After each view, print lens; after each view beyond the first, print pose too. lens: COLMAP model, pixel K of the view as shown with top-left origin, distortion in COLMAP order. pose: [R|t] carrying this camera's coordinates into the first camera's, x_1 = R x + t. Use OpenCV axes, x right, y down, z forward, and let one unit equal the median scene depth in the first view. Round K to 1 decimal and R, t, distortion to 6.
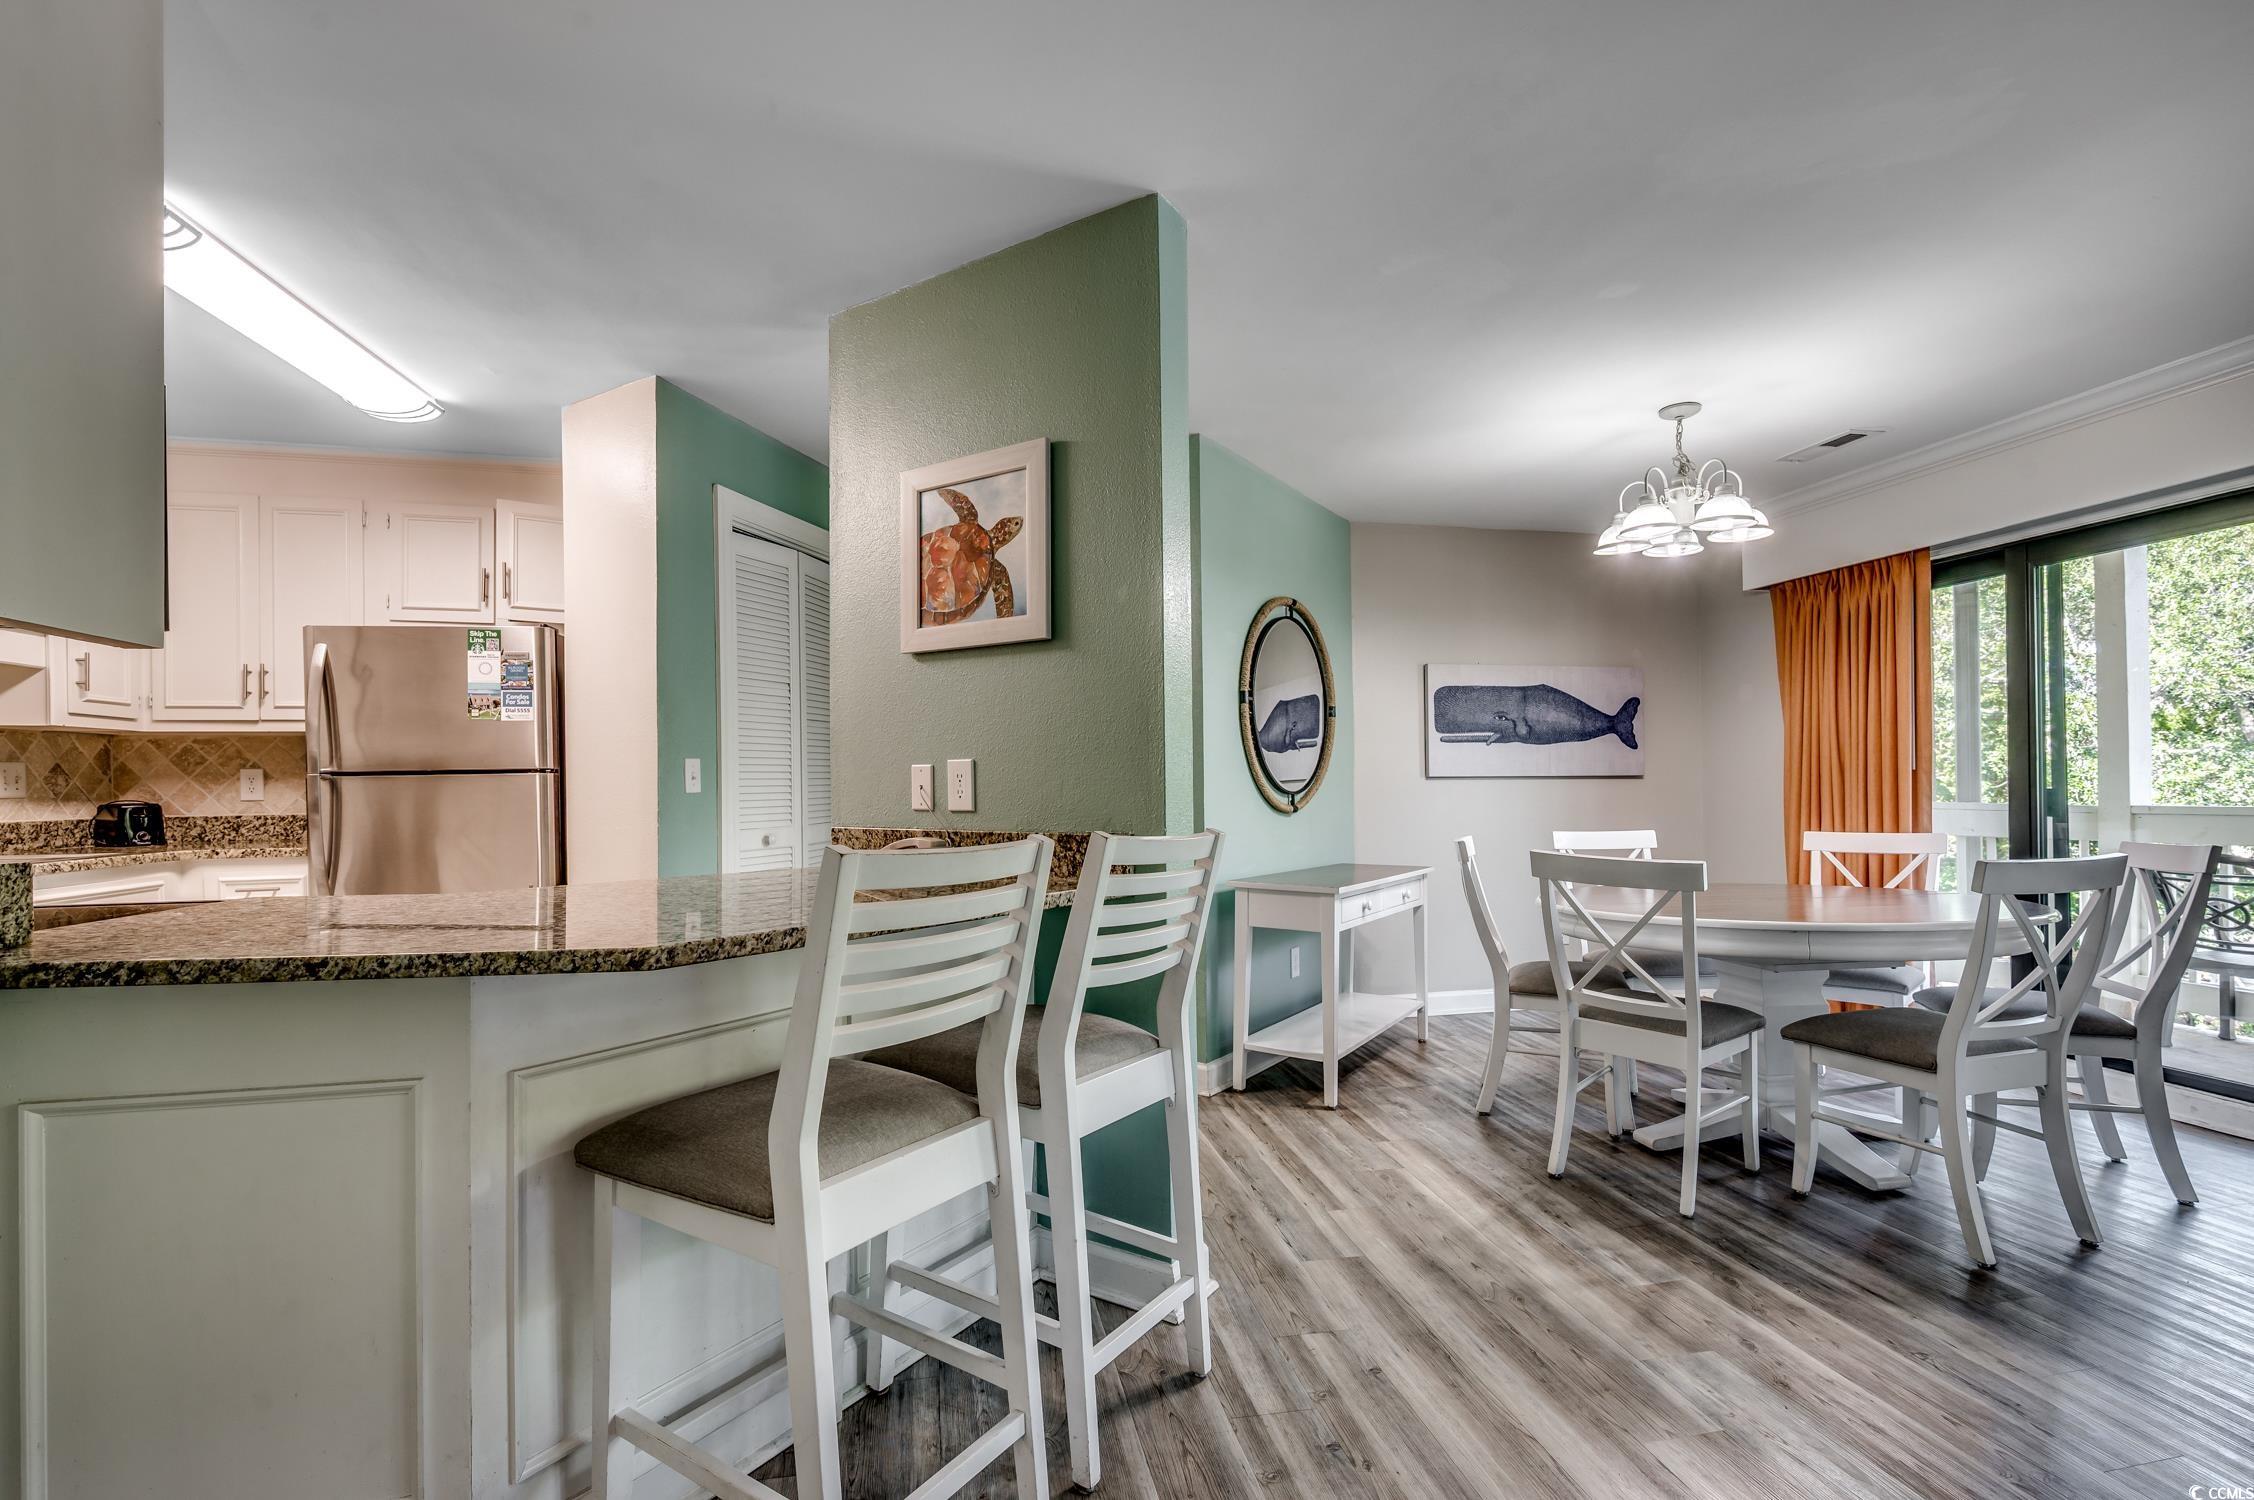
lens RADIAL K [[998.3, 0, 1132.1], [0, 998.3, 791.1], [0, 0, 1]] dist [0.000022, -0.000303]
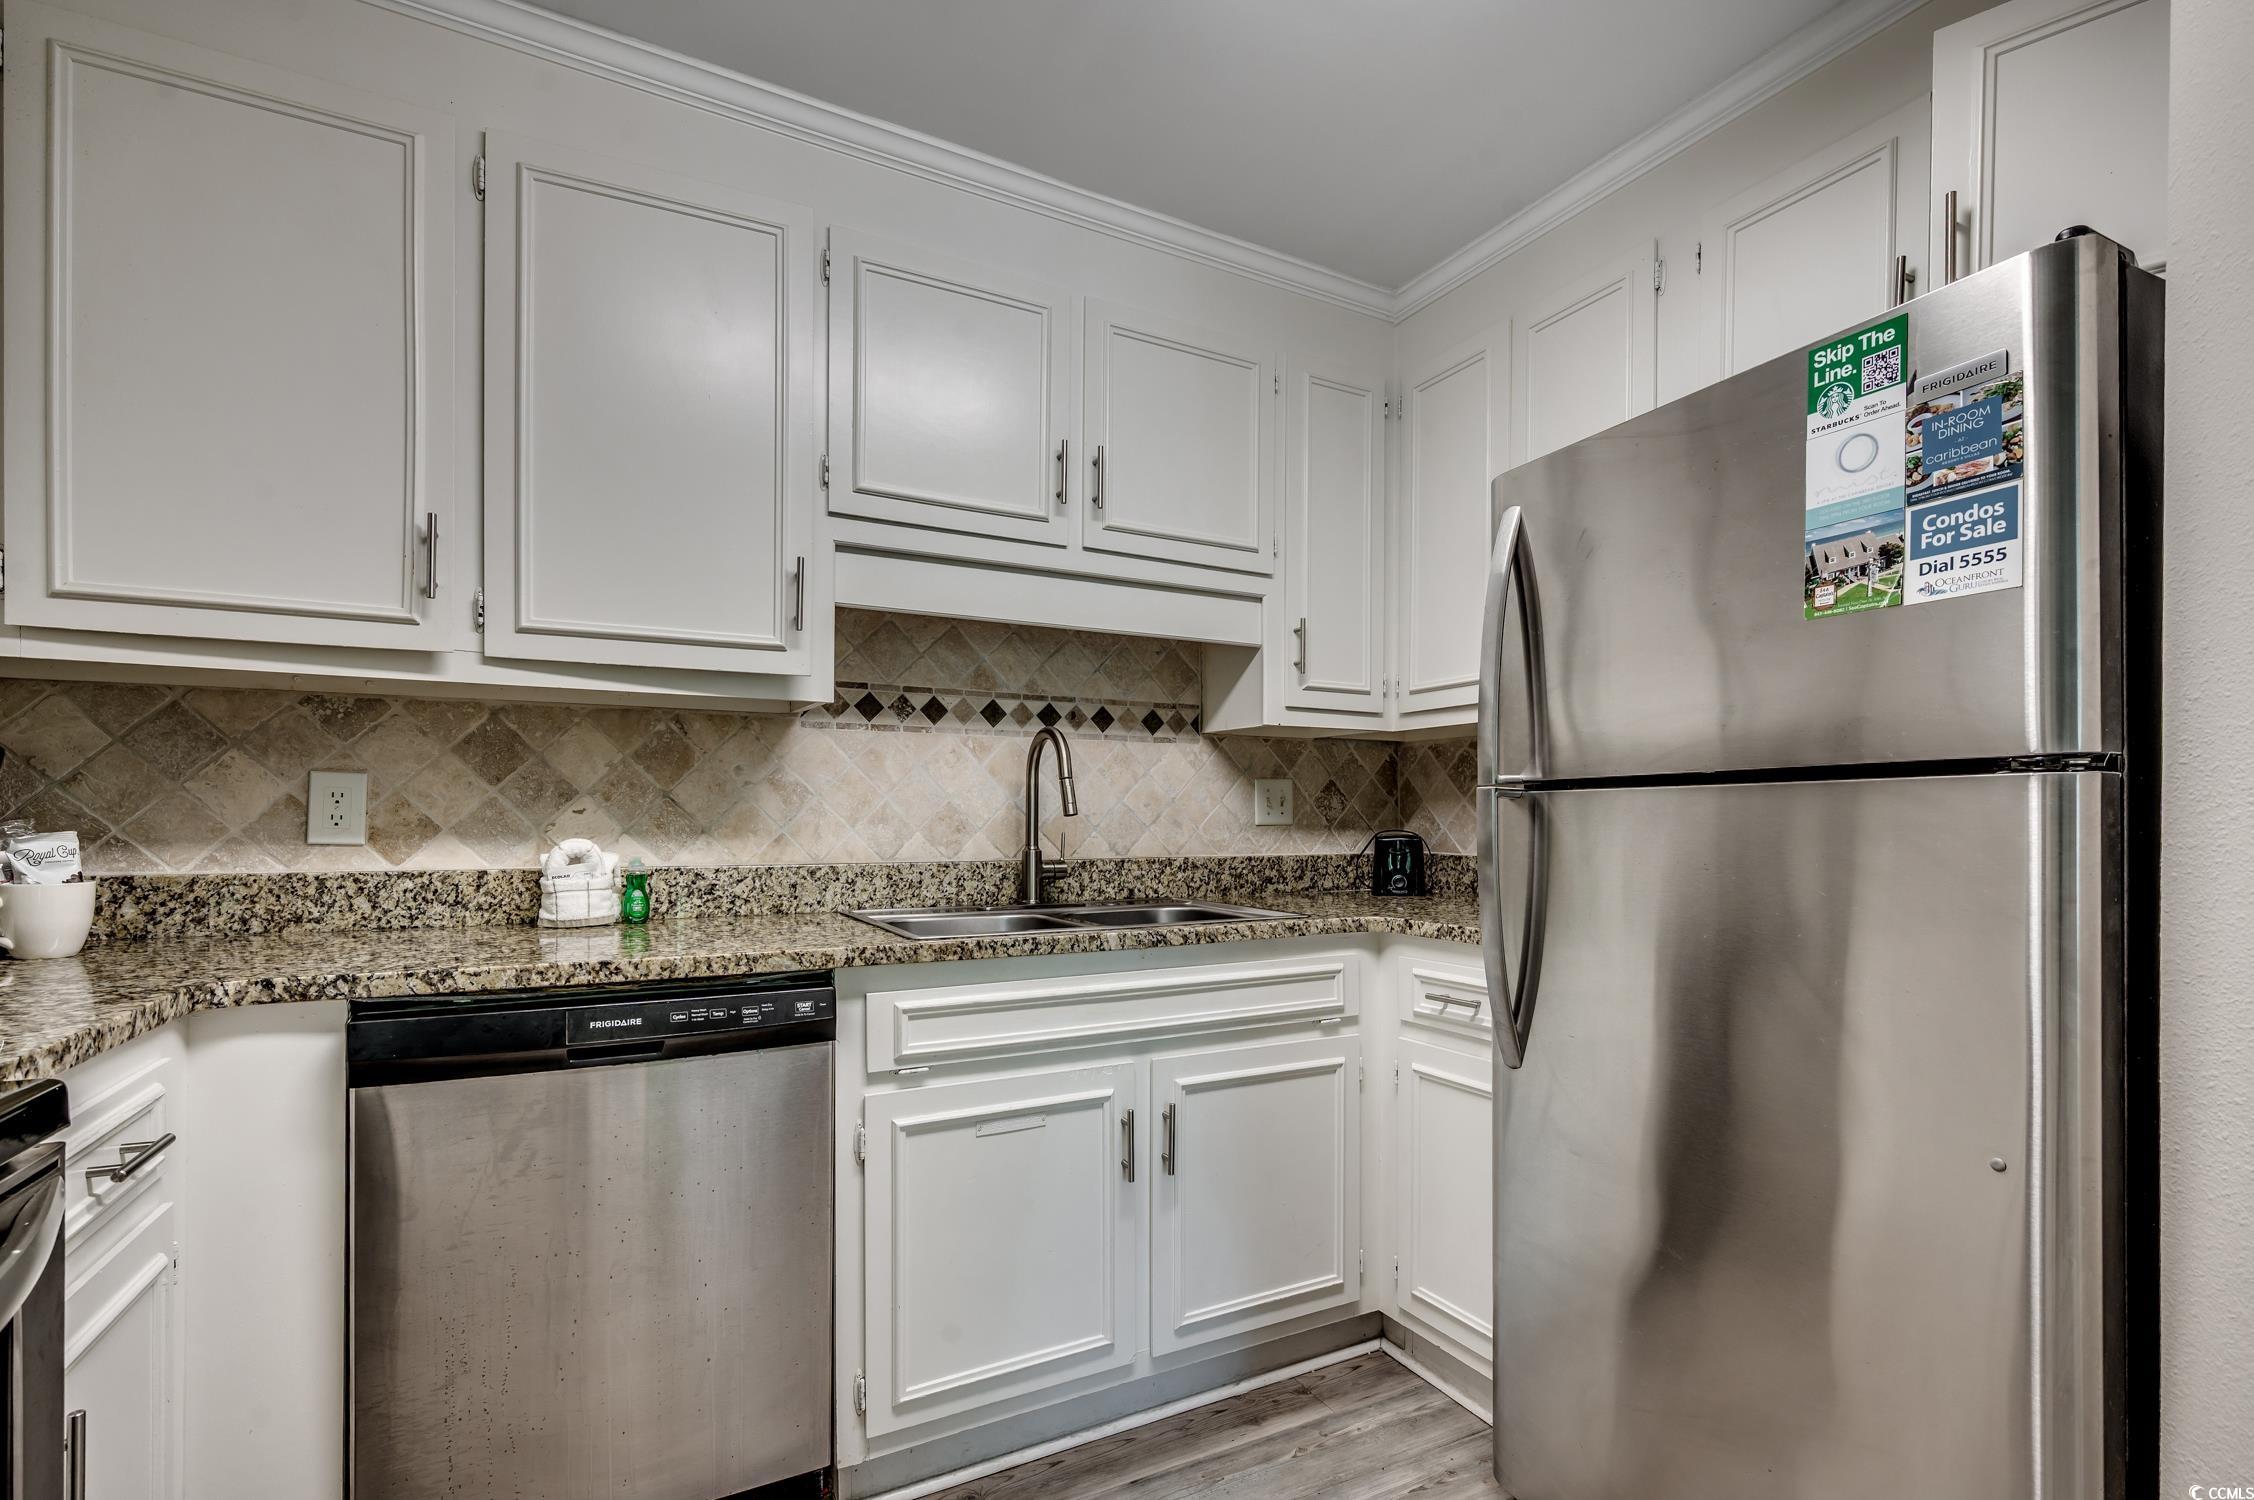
lens RADIAL K [[1010.9, 0, 1130.0], [0, 1010.9, 810.0], [0, 0, 1]] dist [-0.001371, -0.000051]
pose [[0.267533, 0.005624, -0.963532, -0.380548], [-0.012137, 0.999923, 0.002467, -0.004984], [0.963472, 0.011034, 0.267581, 0.661880]]
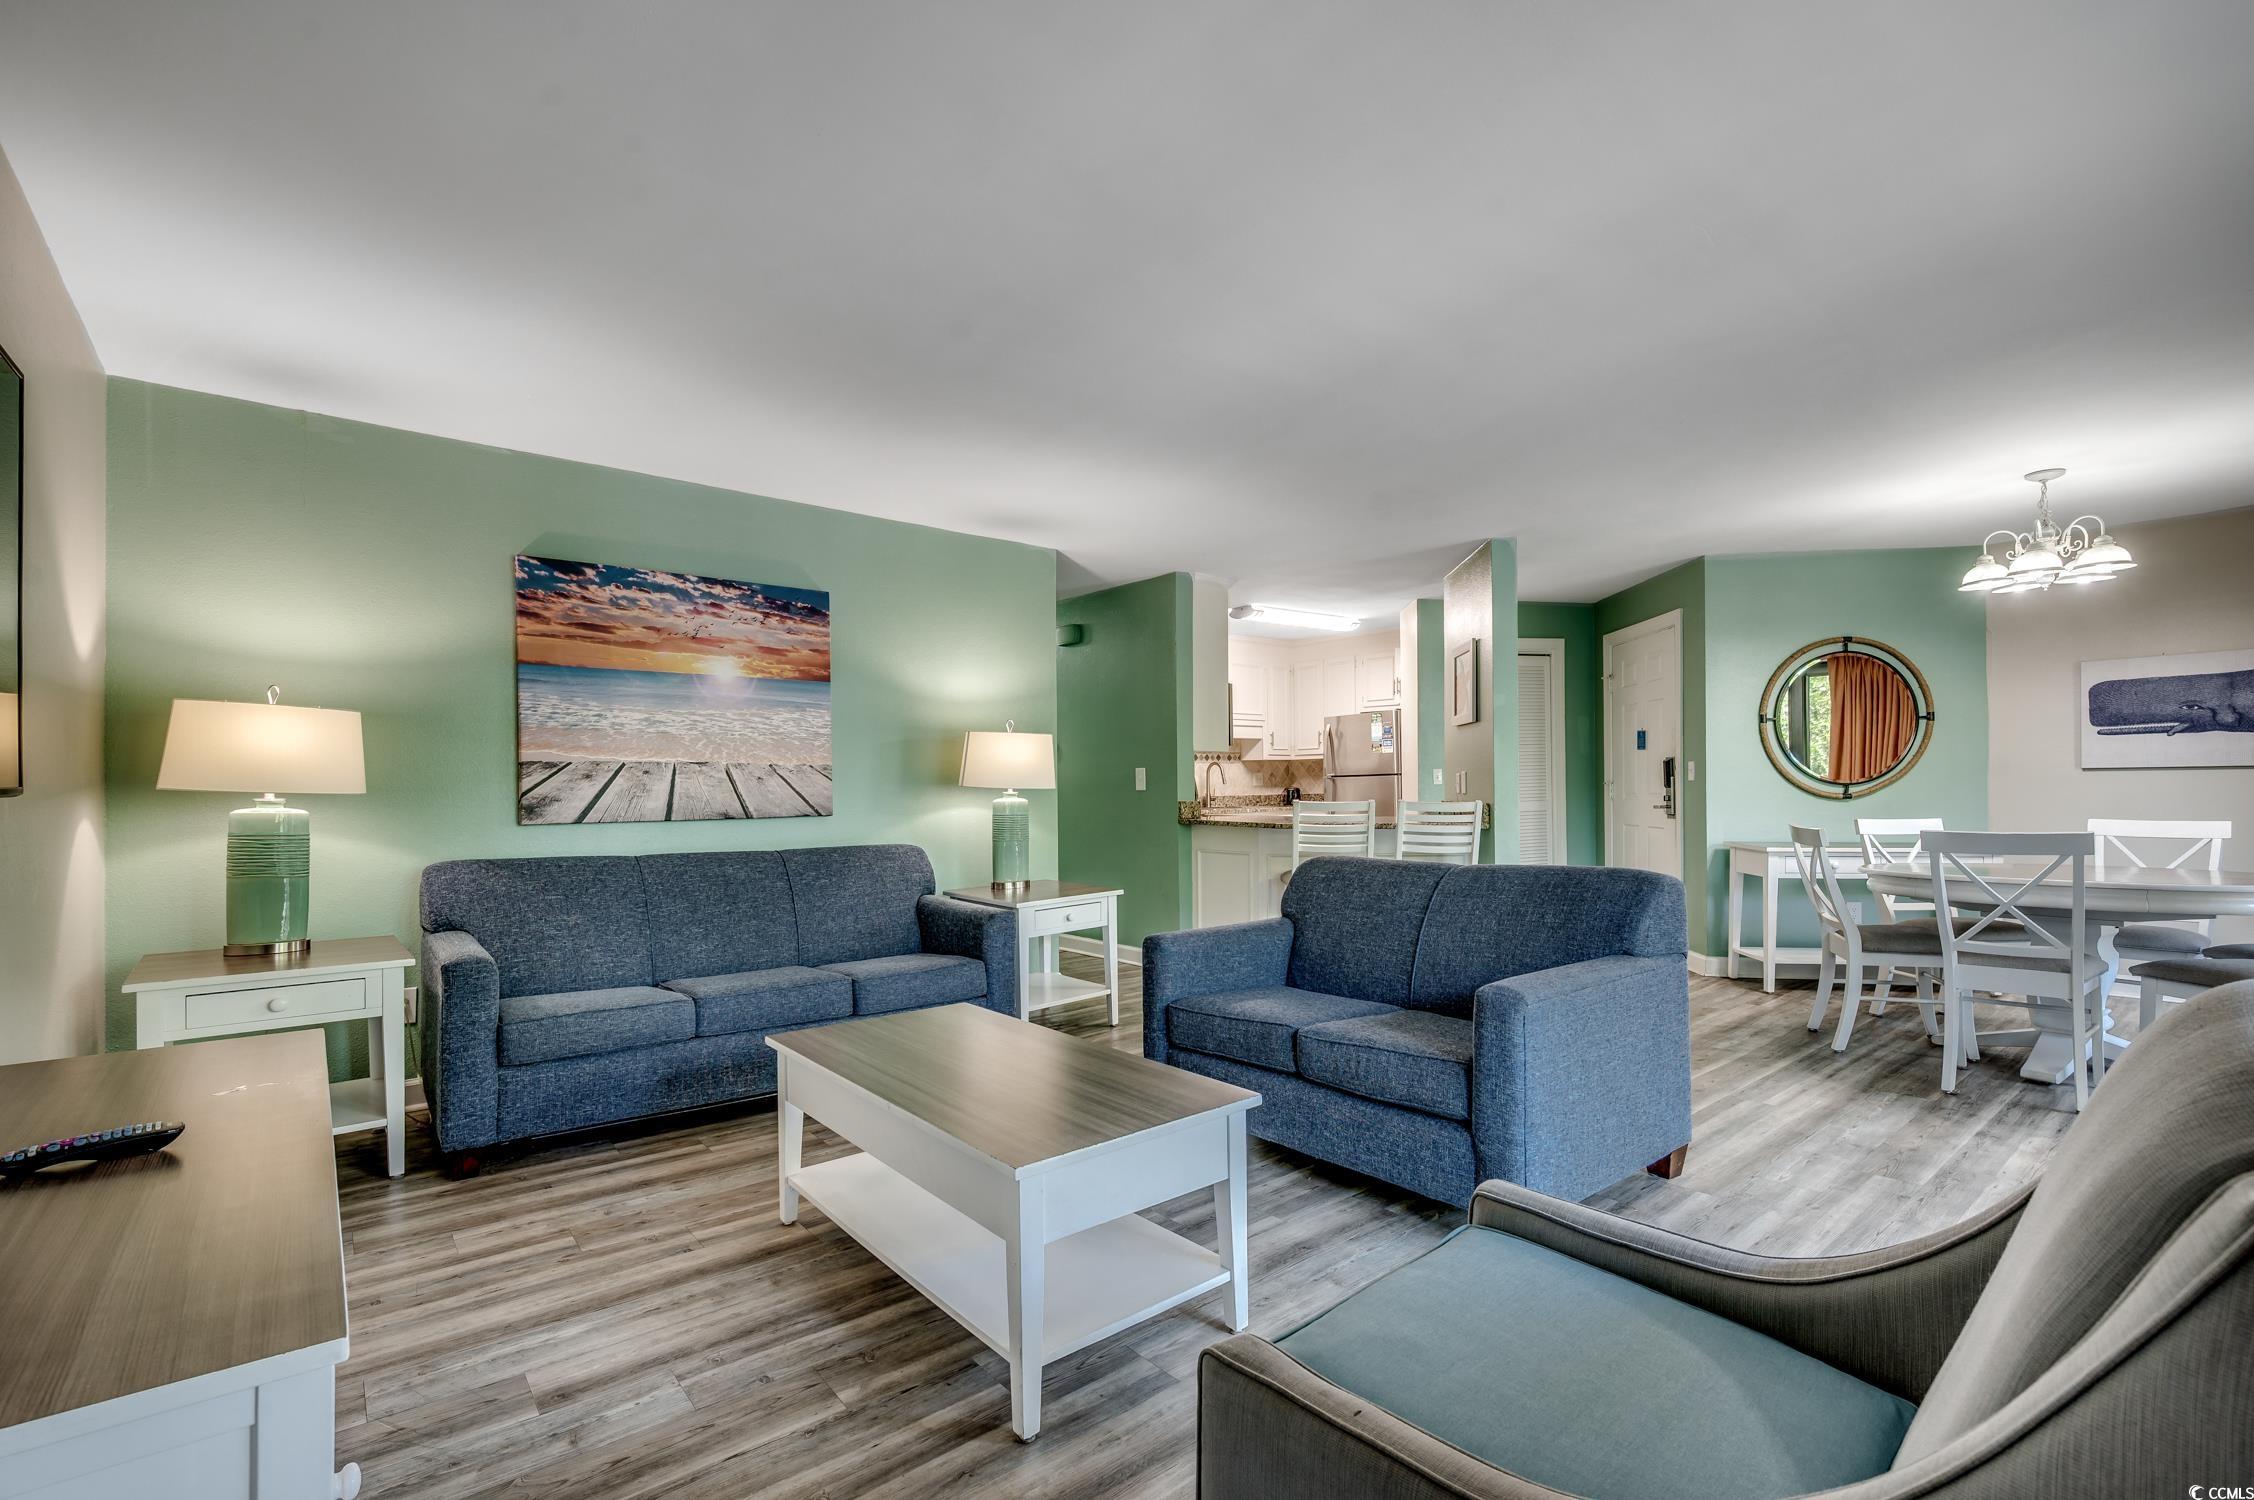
lens RADIAL K [[998.3, 0, 1132.1], [0, 998.3, 791.1], [0, 0, 1]] dist [0.000022, -0.000303]
pose [[0.467013, 0.006949, -0.884223, 1.088602], [0.006655, 0.999913, 0.011374, -0.012332], [0.884225, -0.011196, 0.466926, -0.558279]]
